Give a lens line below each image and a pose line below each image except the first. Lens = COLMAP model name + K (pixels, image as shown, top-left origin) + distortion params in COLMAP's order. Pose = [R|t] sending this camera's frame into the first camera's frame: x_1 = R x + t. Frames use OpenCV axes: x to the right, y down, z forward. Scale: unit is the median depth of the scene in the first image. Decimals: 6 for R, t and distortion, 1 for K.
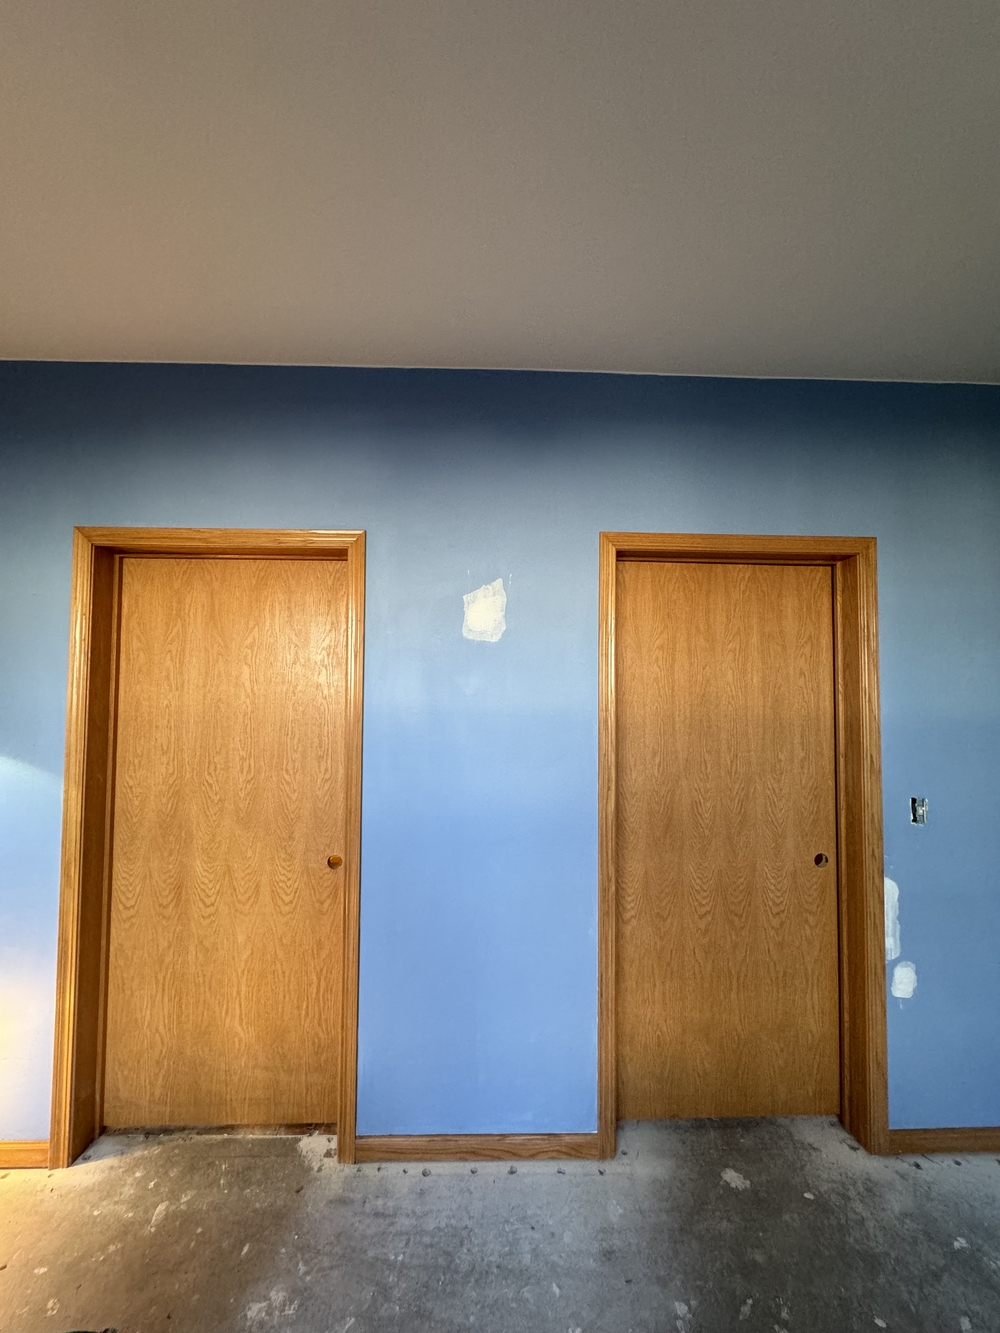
lens RADIAL K [[537.6, 0, 502.1], [0, 537.6, 670.4], [0, 0, 1]] dist [-0.003249, 0.000674]
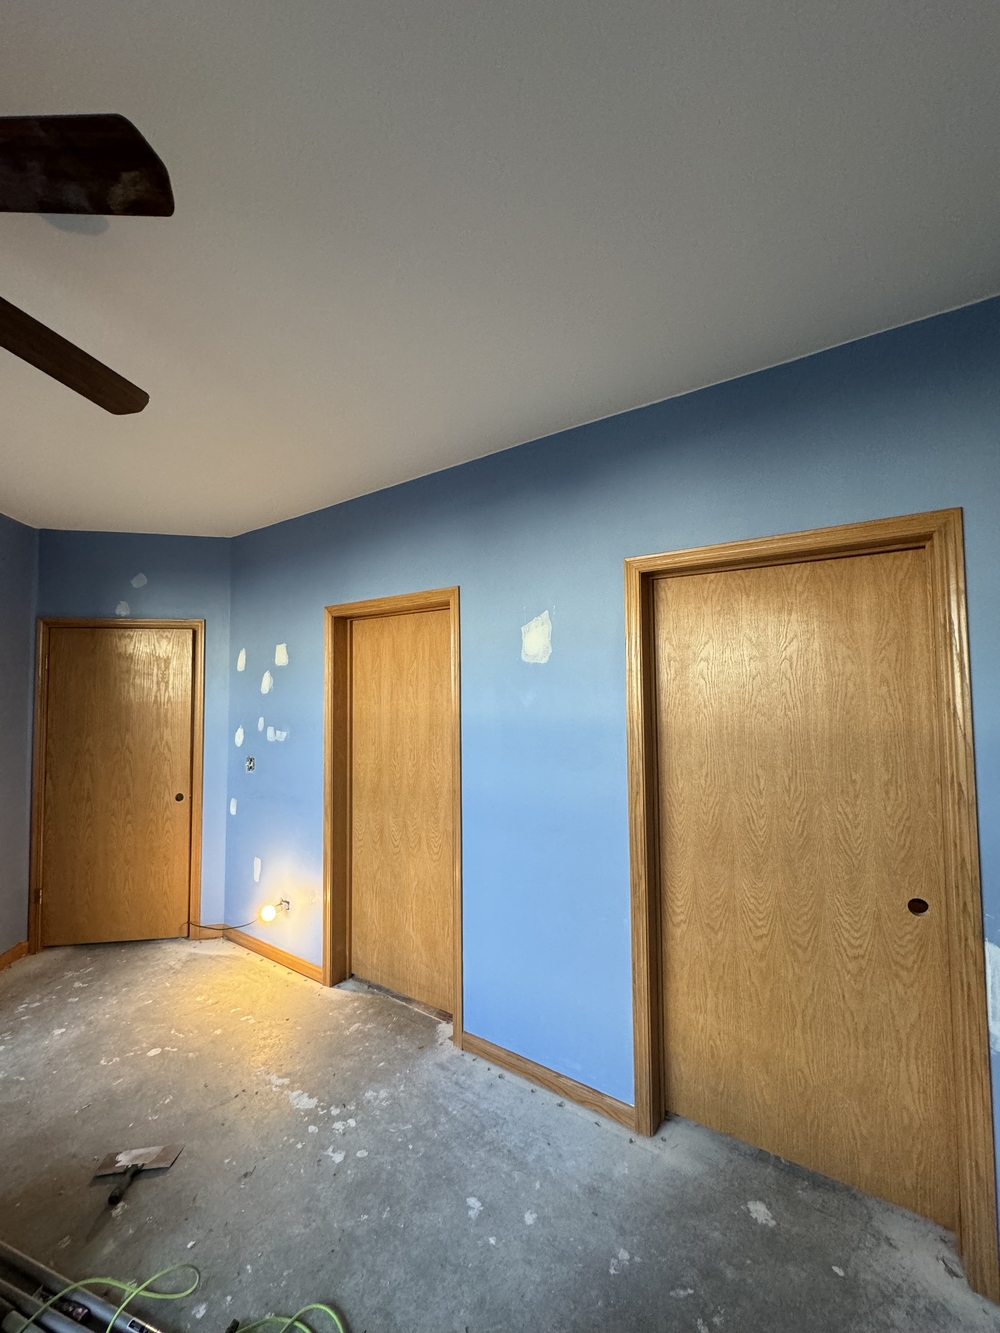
lens RADIAL K [[537.6, 0, 502.1], [0, 537.6, 670.4], [0, 0, 1]] dist [-0.003249, 0.000674]
pose [[0.808169, -0.038902, -0.587664, 0.609903], [0.033523, 0.999237, -0.020046, -0.014766], [0.587996, -0.003500, 0.808856, -0.039961]]
